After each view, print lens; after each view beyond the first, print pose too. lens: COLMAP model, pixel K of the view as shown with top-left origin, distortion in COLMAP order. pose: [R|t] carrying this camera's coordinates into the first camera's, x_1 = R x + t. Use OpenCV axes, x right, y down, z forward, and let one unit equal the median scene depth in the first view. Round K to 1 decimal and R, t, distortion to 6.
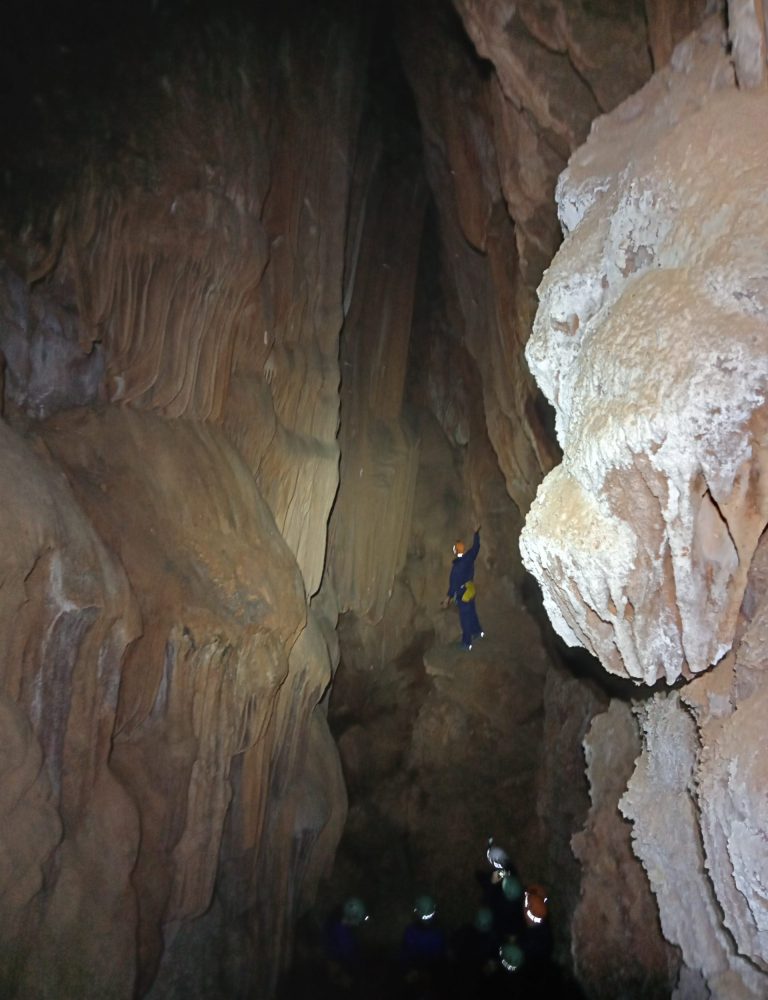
lens RADIAL K [[741.3, 0, 384.0], [0, 741.3, 500.0], [0, 0, 1]] dist [0.061722, -0.101576]
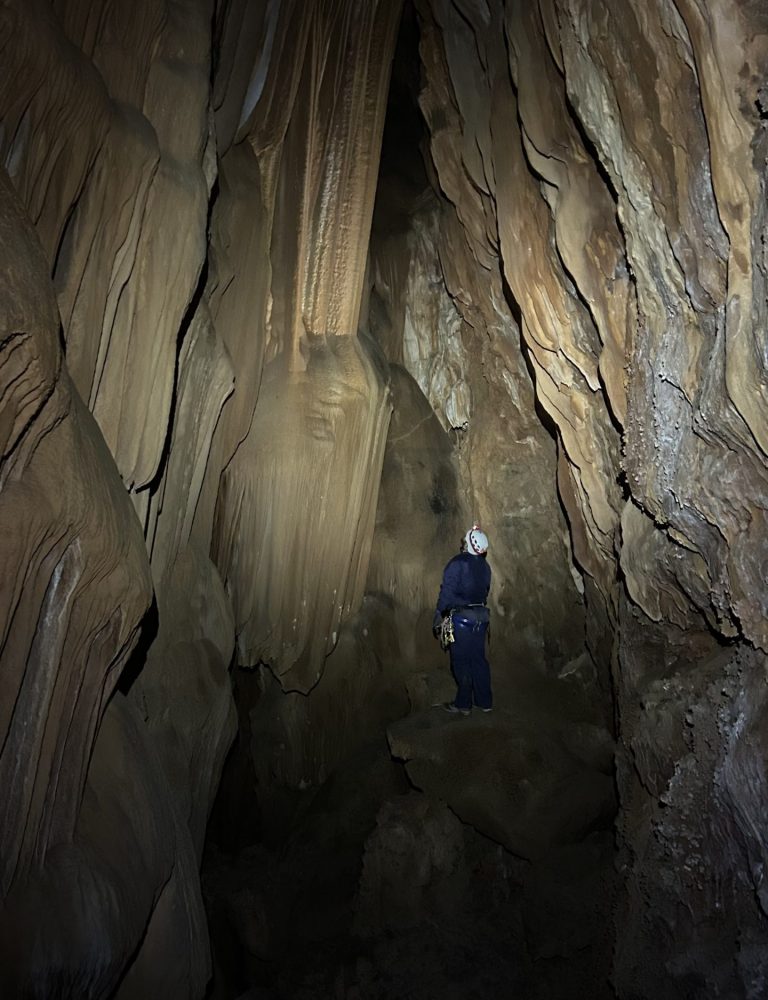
lens RADIAL K [[998.4, 0, 372.6], [0, 998.4, 472.5], [0, 0, 1]] dist [0.007406, -0.031223]
pose [[0.999704, 0.017406, 0.017005, 0.023742], [-0.014372, 0.986255, -0.164604, 0.130722], [-0.019636, 0.164311, 0.986213, 0.213433]]
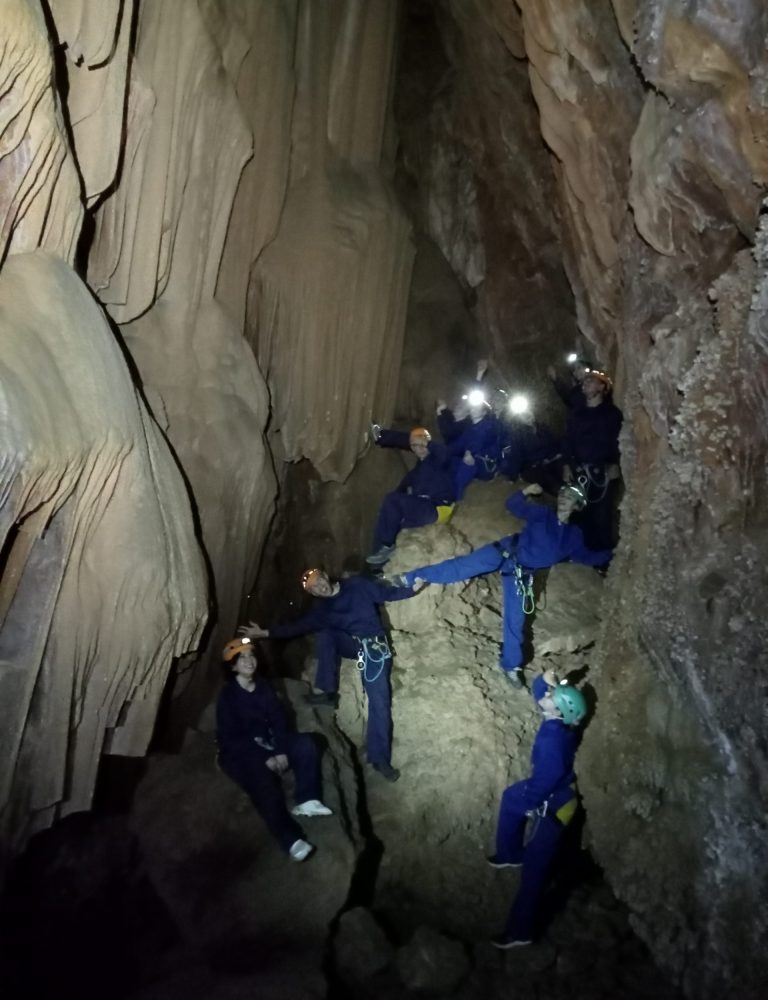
lens RADIAL K [[741.3, 0, 384.0], [0, 741.3, 500.0], [0, 0, 1]] dist [0.061722, -0.101576]
pose [[0.999323, -0.005281, -0.036417, 0.050503], [0.002535, 0.997177, -0.075049, 0.240820], [0.036710, 0.074906, 0.996515, 0.348132]]
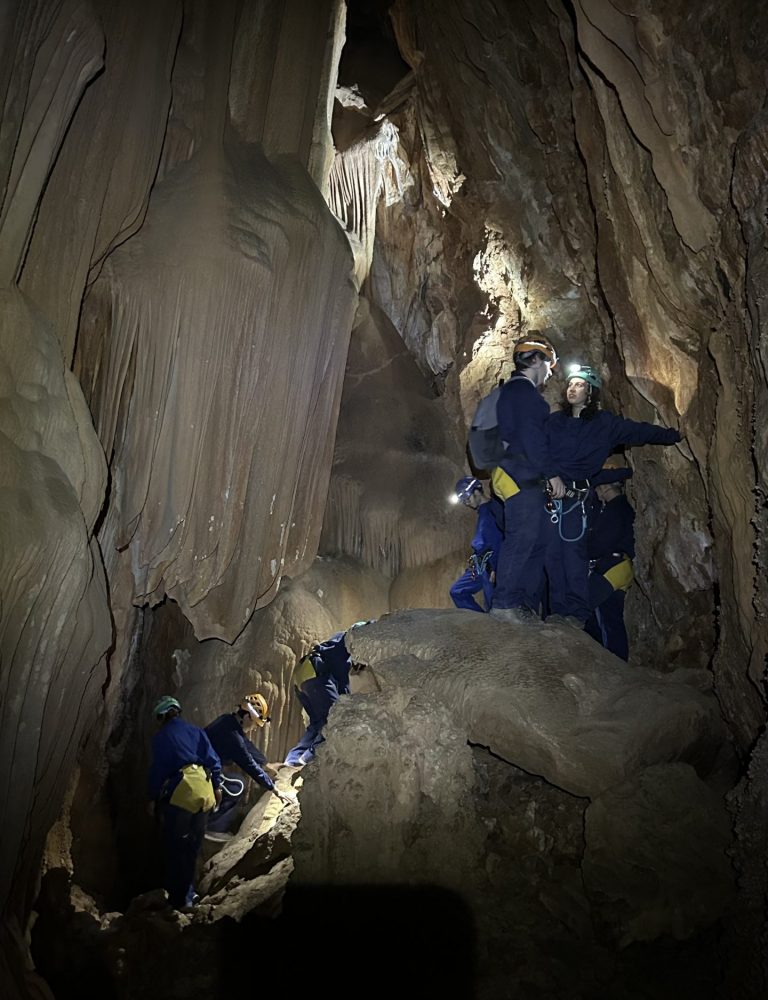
lens RADIAL K [[1006.7, 0, 383.4], [0, 1006.7, 508.2], [0, 0, 1]] dist [0.123916, -0.242785]
pose [[0.998459, 0.017303, 0.052723, 0.040452], [-0.001537, 0.958396, -0.285439, 0.260689], [-0.055469, 0.284918, 0.956946, 0.472596]]
